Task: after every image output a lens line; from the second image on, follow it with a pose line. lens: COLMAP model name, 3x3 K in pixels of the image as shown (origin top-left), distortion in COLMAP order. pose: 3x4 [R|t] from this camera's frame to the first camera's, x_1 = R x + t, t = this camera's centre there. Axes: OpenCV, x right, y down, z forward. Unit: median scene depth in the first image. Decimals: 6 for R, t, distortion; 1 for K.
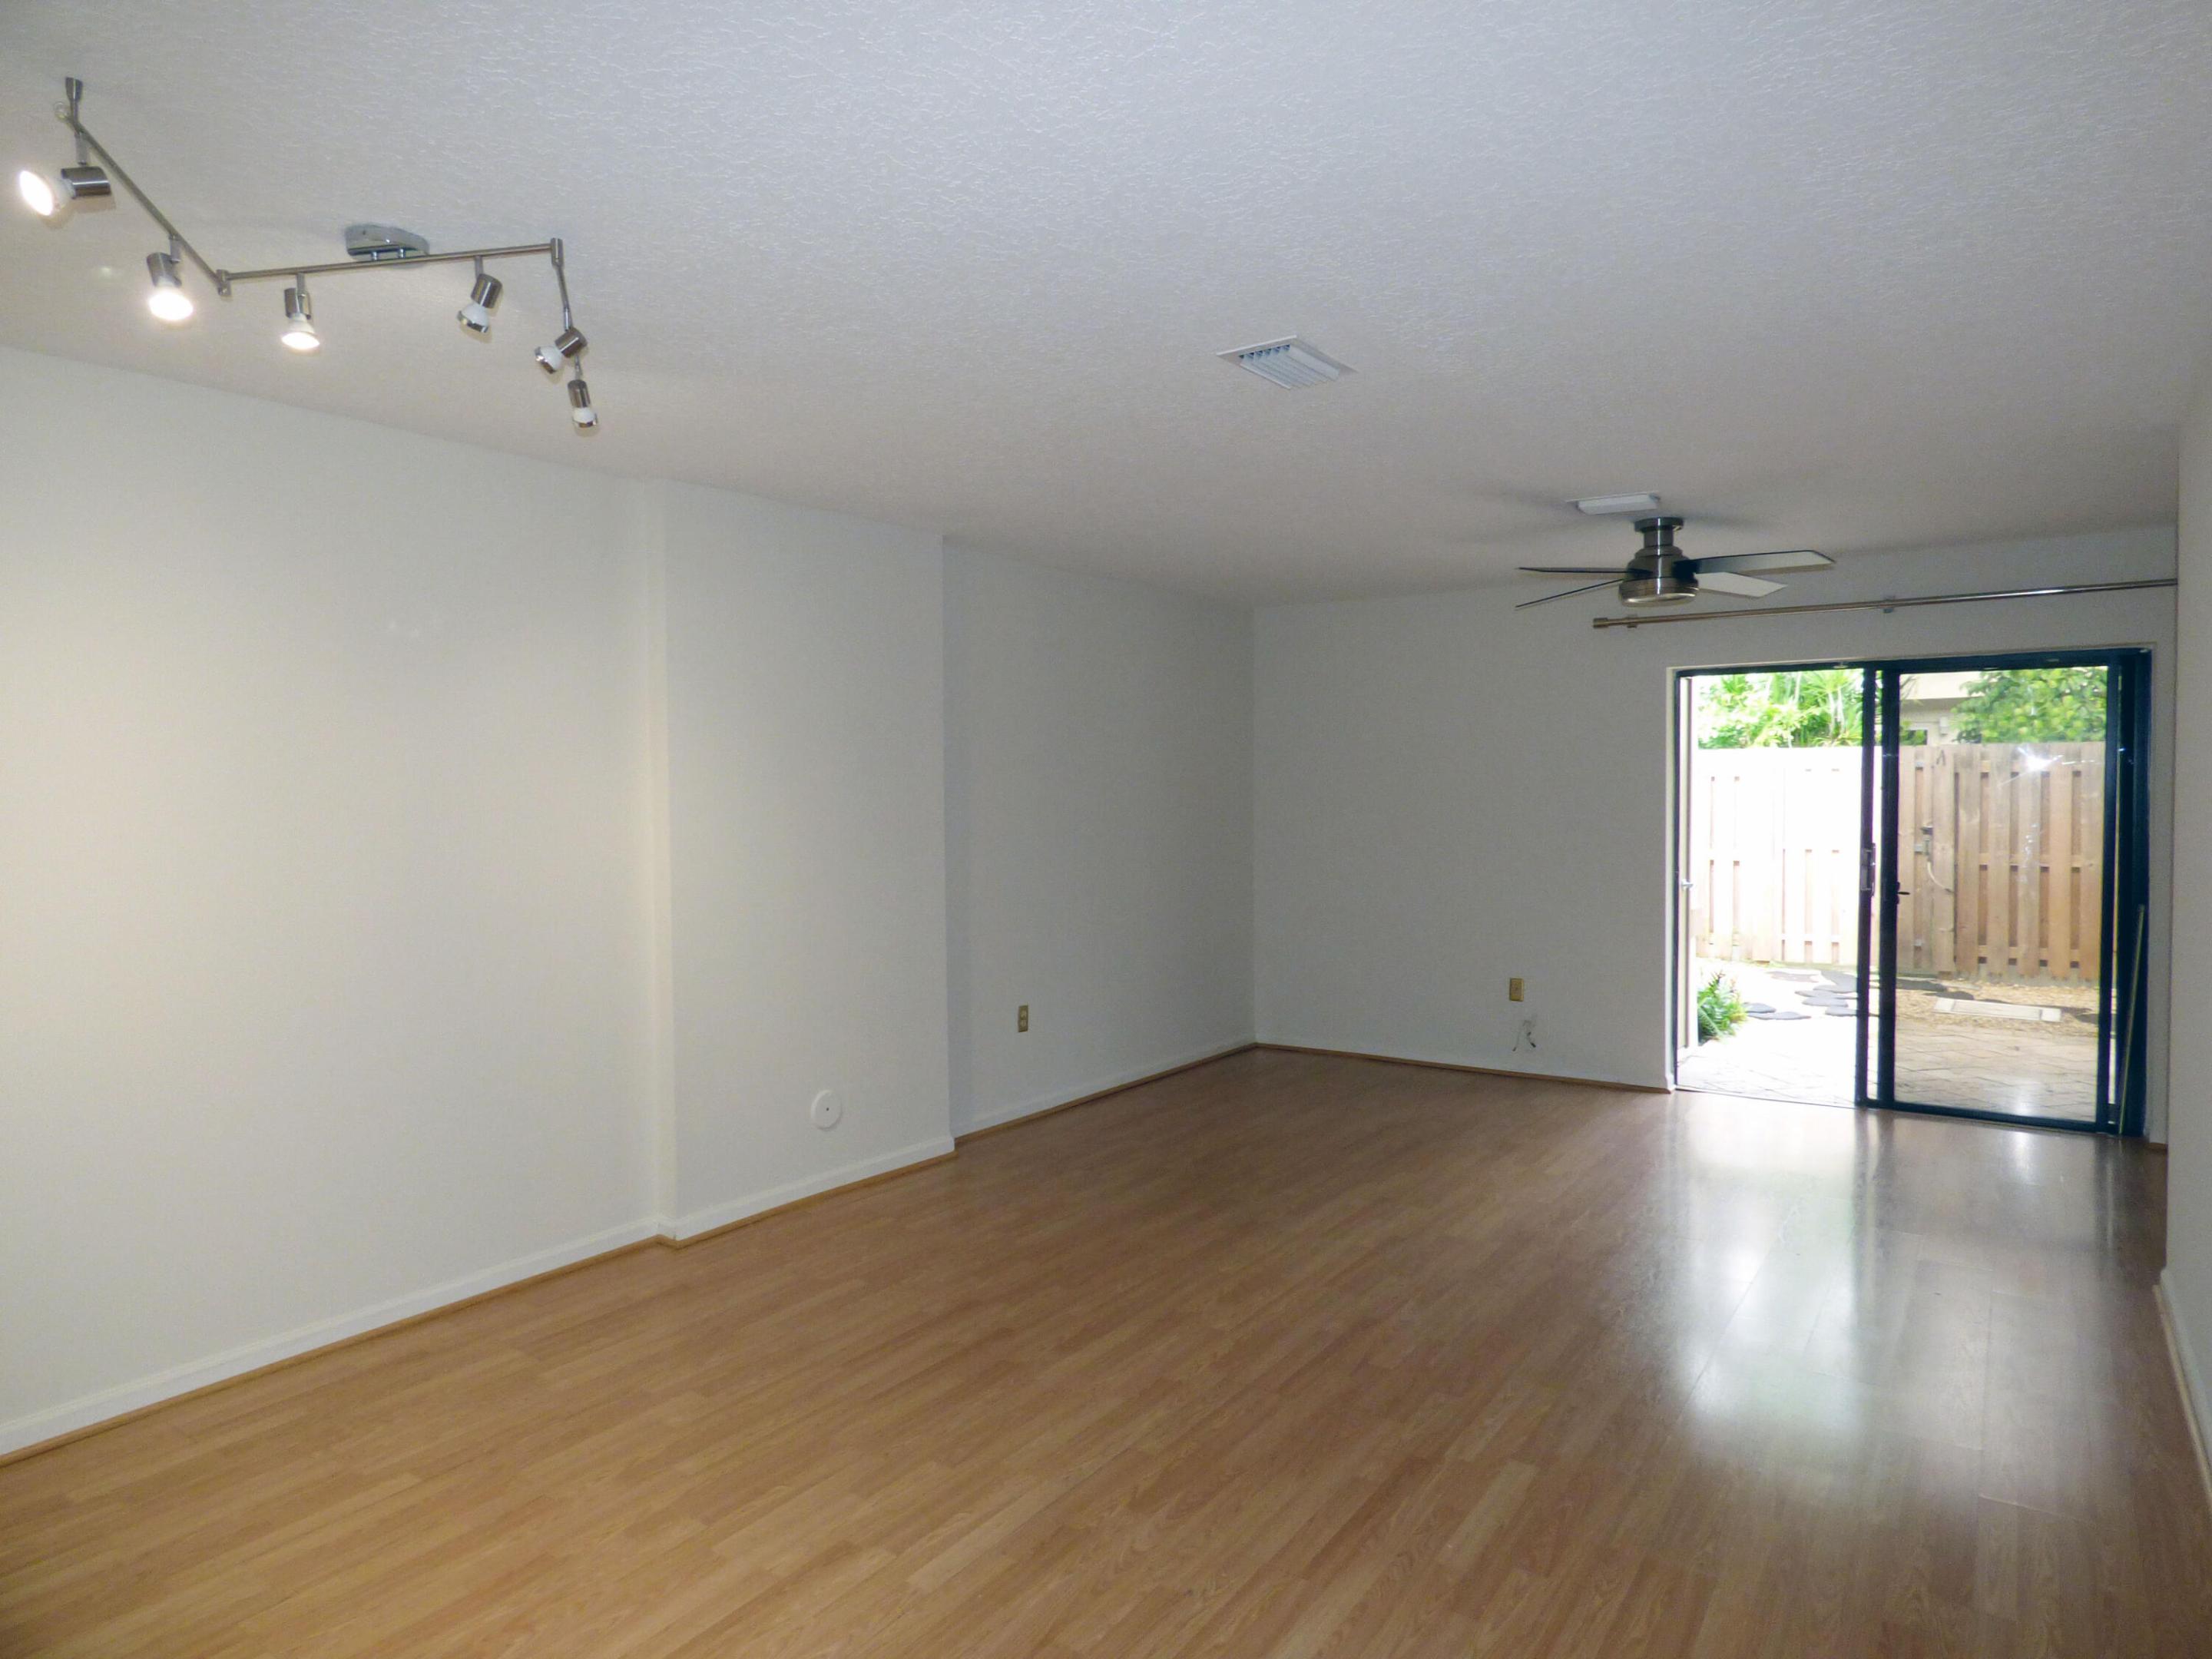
lens RADIAL K [[1344.0, 0, 1106.0], [0, 1344.0, 829.5], [0, 0, 1]] dist [-0.015623, 0.001012]
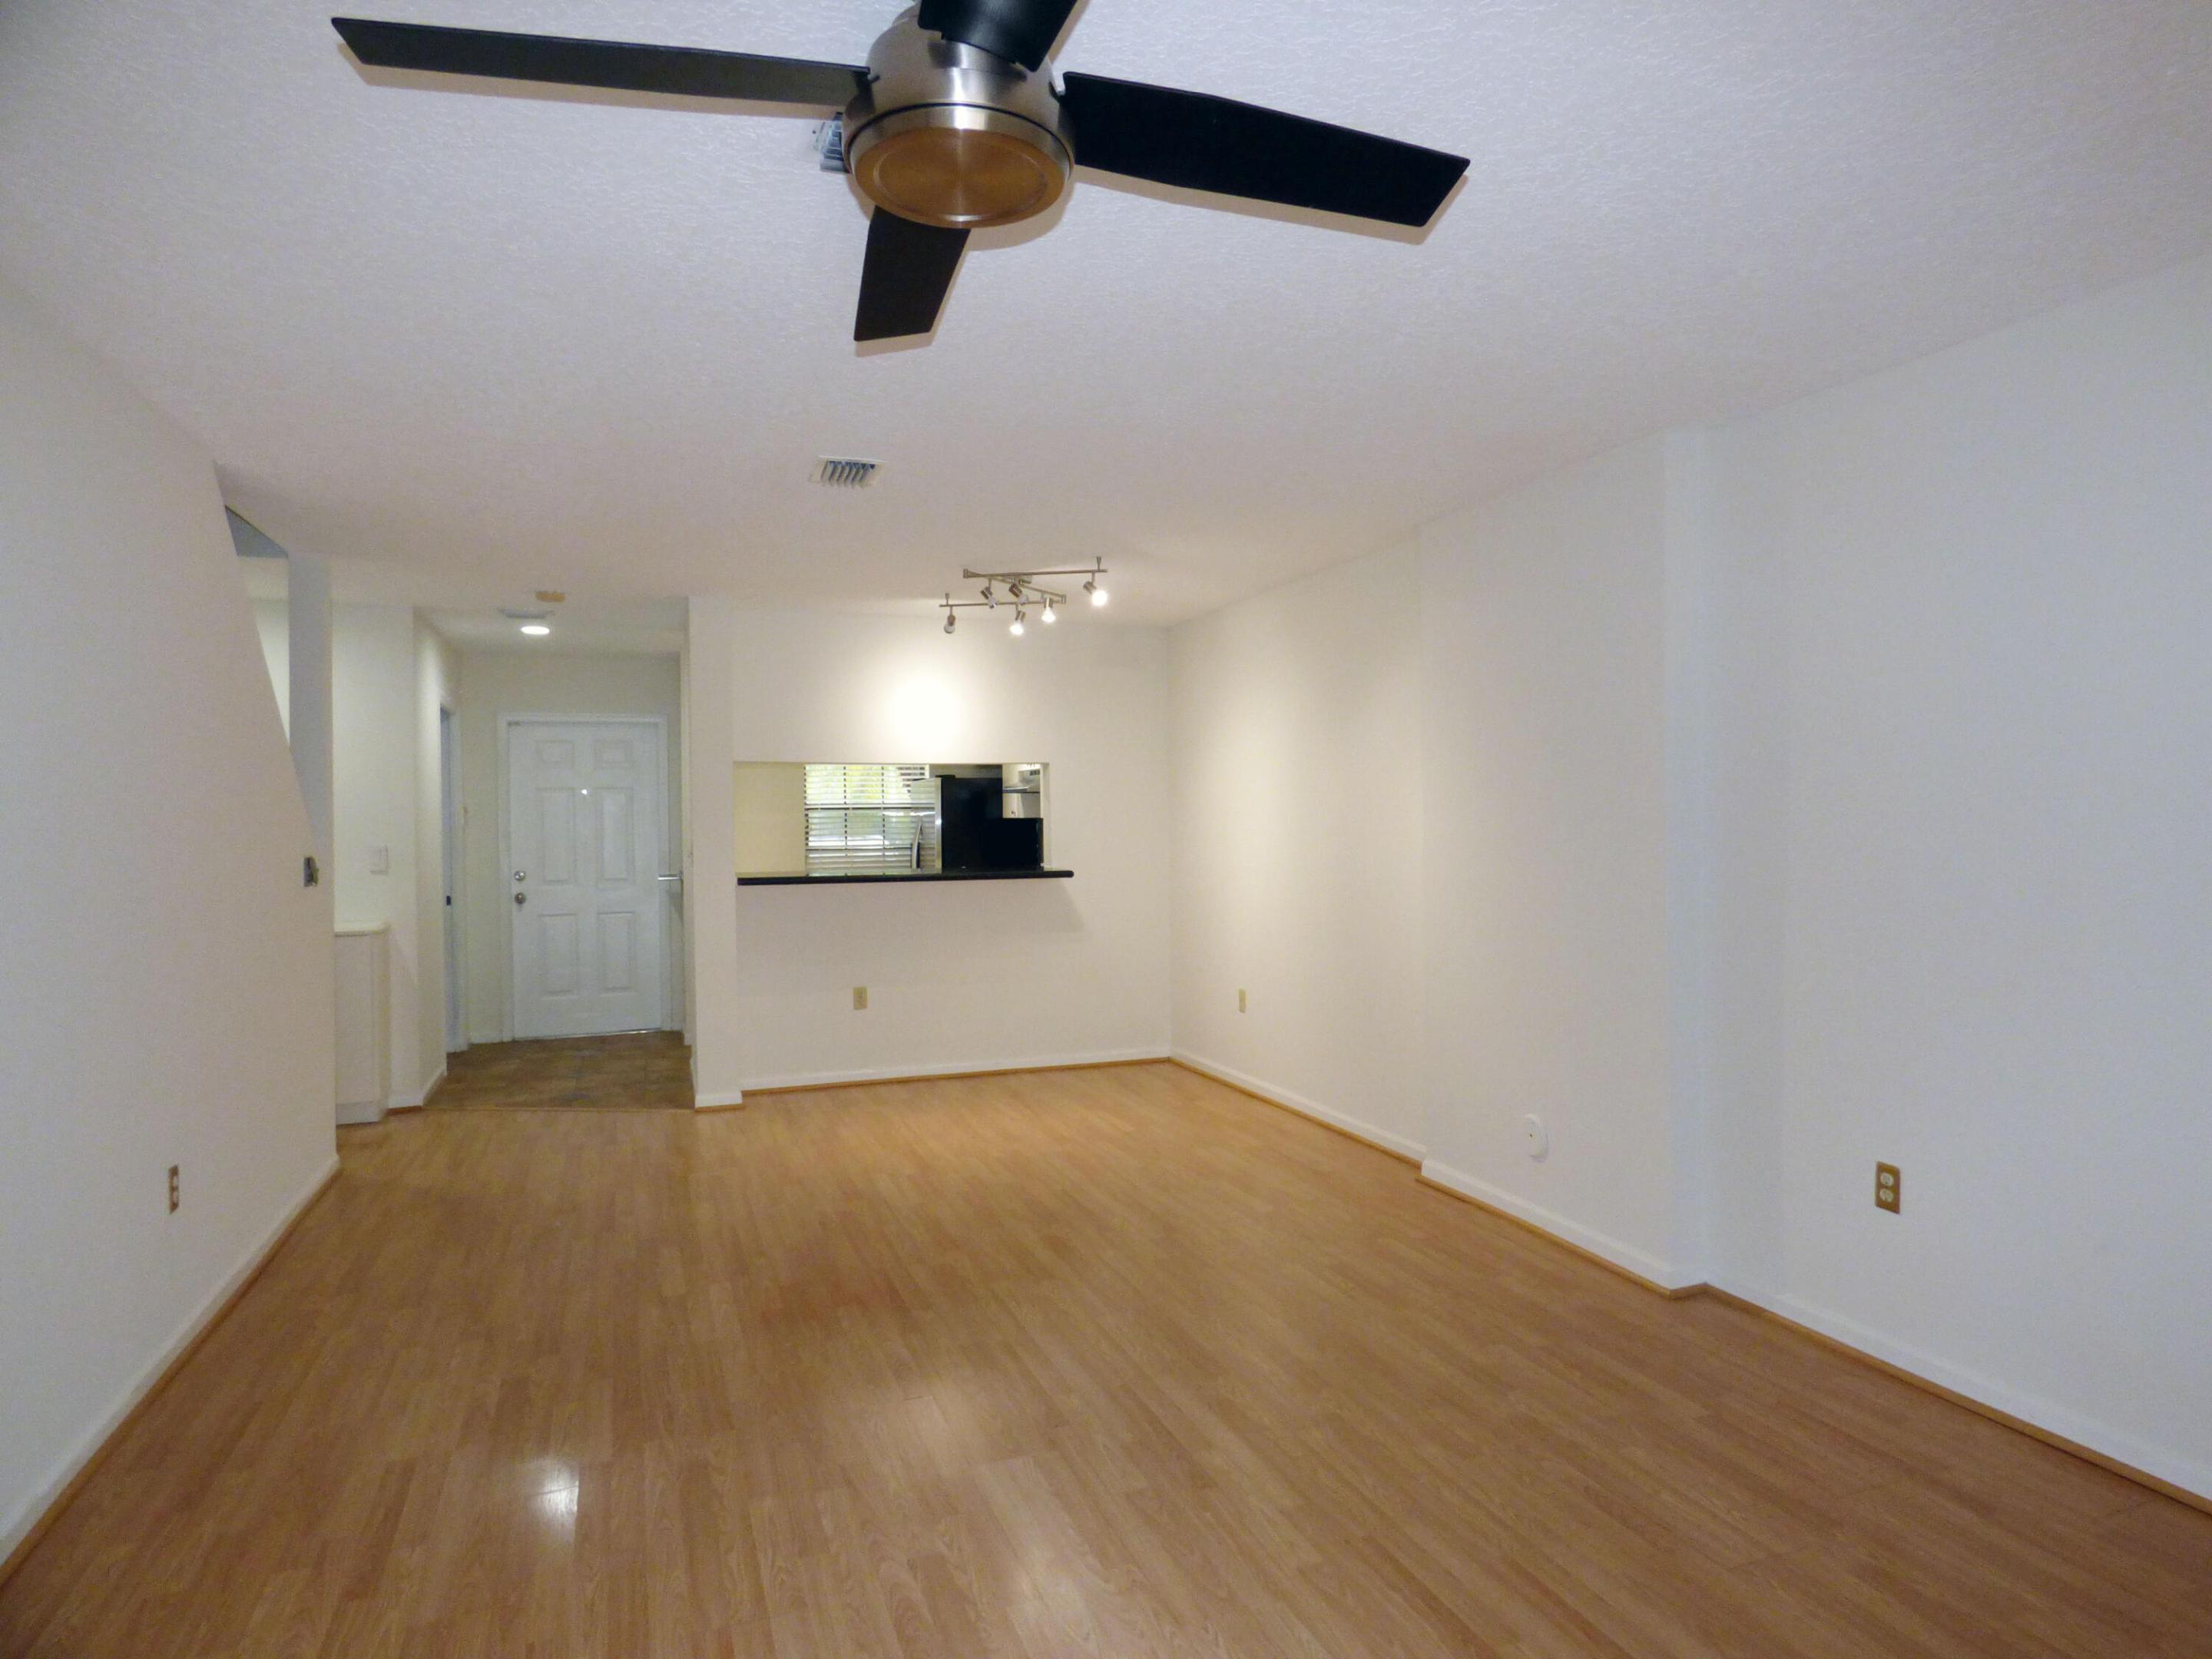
lens RADIAL K [[1344.0, 0, 1106.0], [0, 1344.0, 829.5], [0, 0, 1]] dist [-0.015623, 0.001012]
pose [[-0.581695, 0.023821, -0.813058, 1.026713], [-0.007123, 0.999384, 0.034376, -0.041140], [0.813376, 0.025787, -0.581167, 1.901362]]
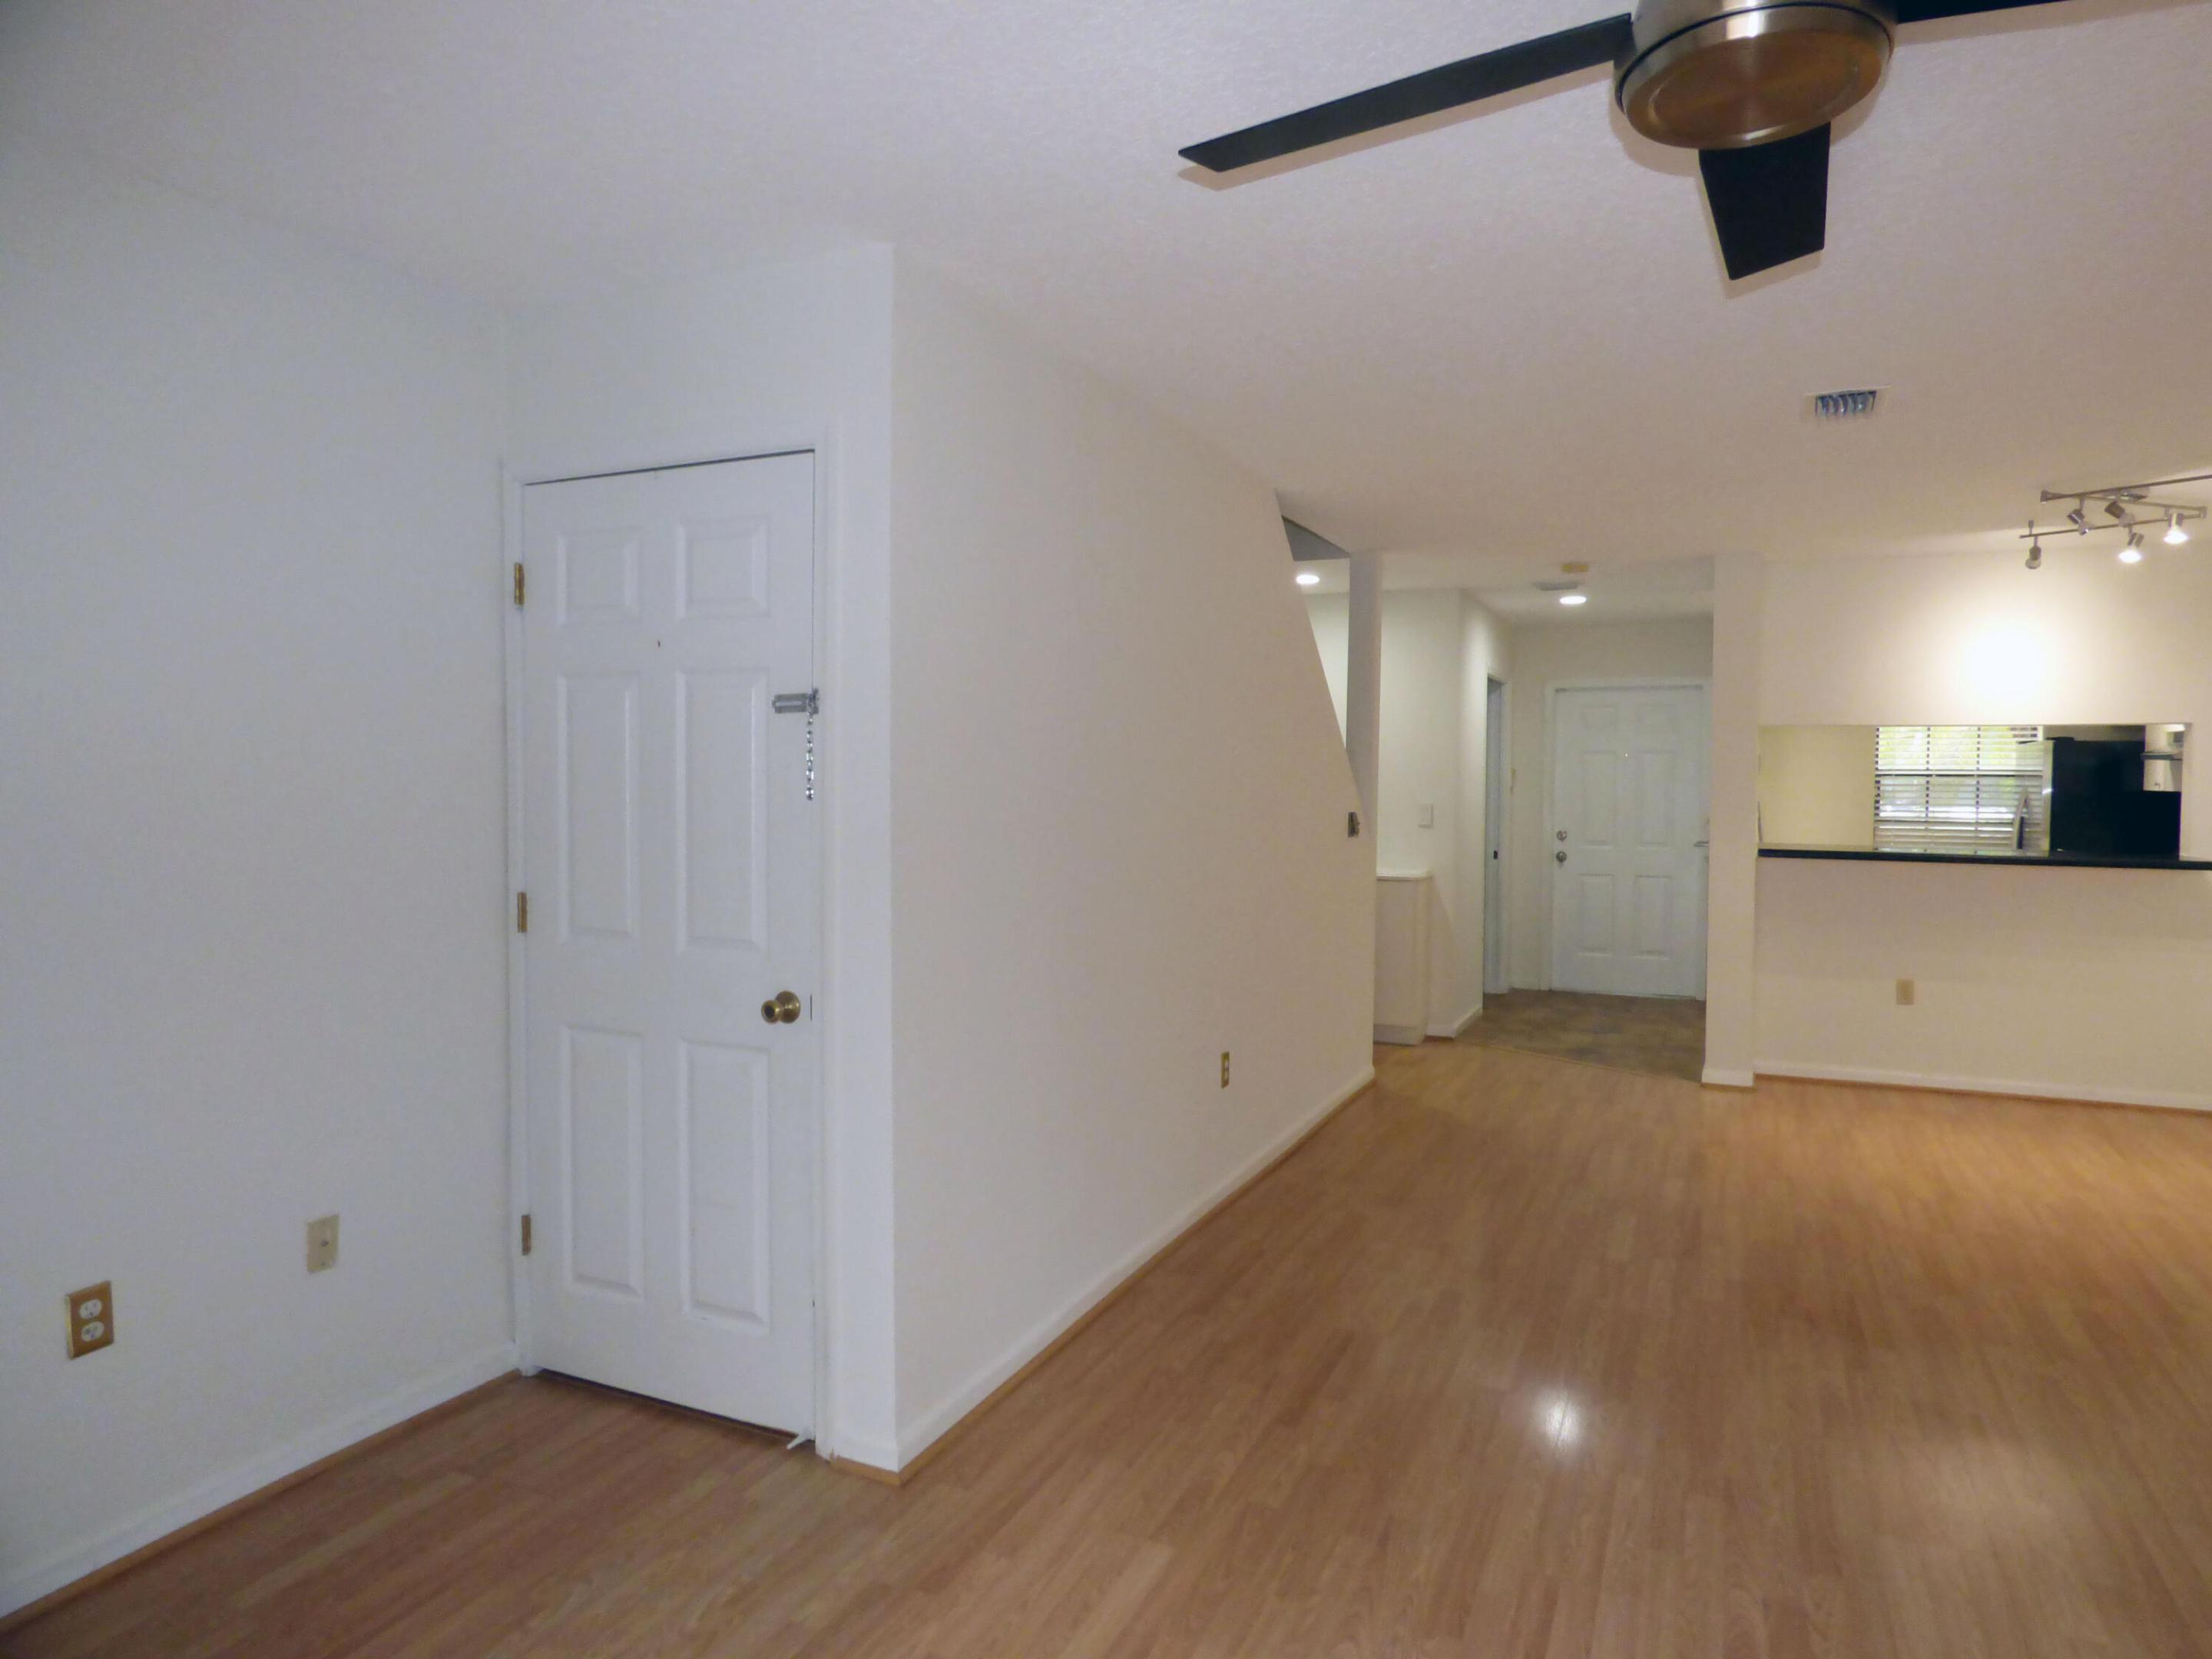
lens RADIAL K [[1327.1, 0, 1106.0], [0, 1327.1, 829.5], [0, 0, 1]] dist [-0.000790, -0.025229]
pose [[-0.987405, 0.007851, -0.158017, 0.927124], [-0.003229, 0.997560, 0.069738, -0.050201], [0.158179, 0.069370, -0.984971, 1.980428]]
